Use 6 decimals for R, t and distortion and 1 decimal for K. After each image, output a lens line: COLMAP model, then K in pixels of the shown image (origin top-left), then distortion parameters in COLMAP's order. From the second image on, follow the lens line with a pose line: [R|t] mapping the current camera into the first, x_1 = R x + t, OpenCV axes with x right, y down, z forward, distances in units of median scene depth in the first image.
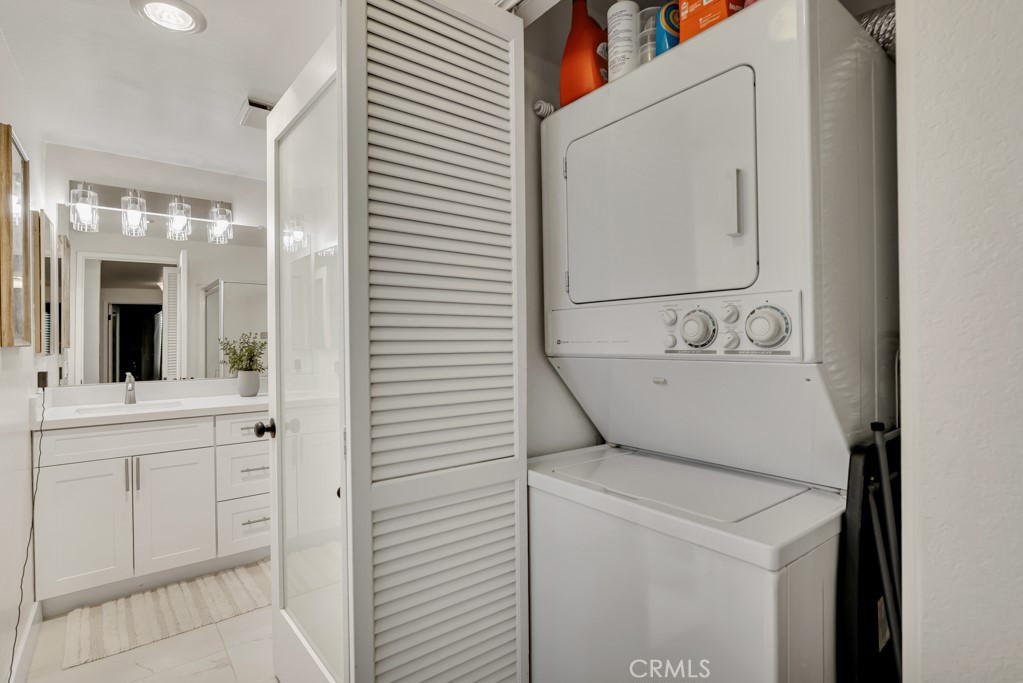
lens RADIAL K [[493.2, 0, 511.5], [0, 493.2, 341.5], [0, 0, 1]] dist [-0.010998, 0.001667]
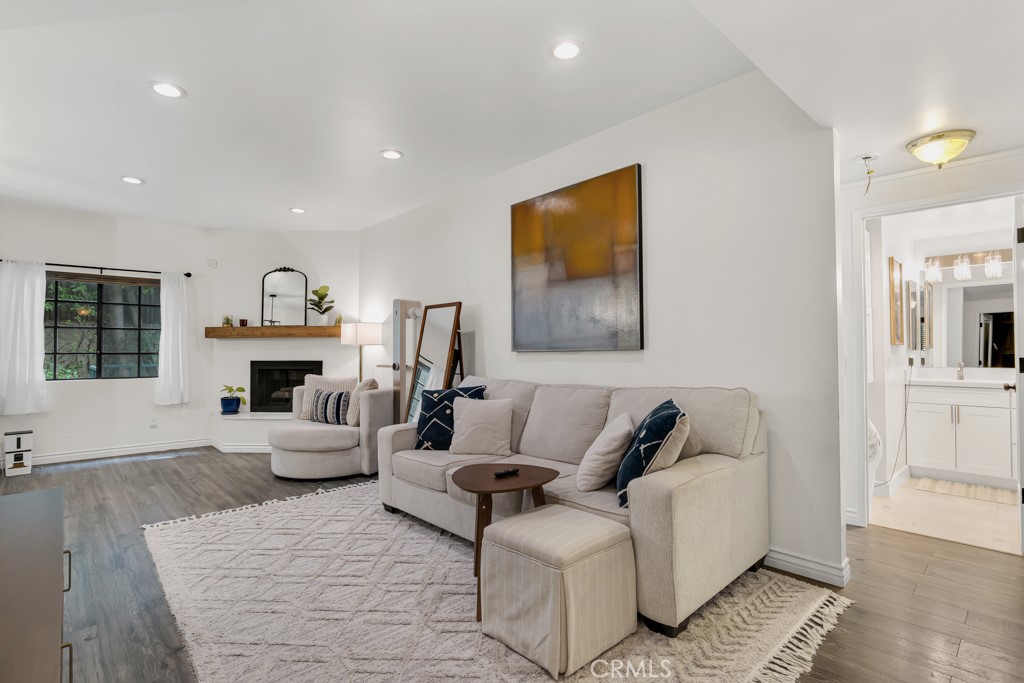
lens RADIAL K [[498.4, 0, 512.0], [0, 498.4, 341.5], [0, 0, 1]] dist [-0.003162, -0.000235]
pose [[0.092826, -0.008788, -0.995644, 0.730079], [-0.002402, 0.999956, -0.009050, 0.012406], [0.995679, 0.003232, 0.092801, -0.651563]]
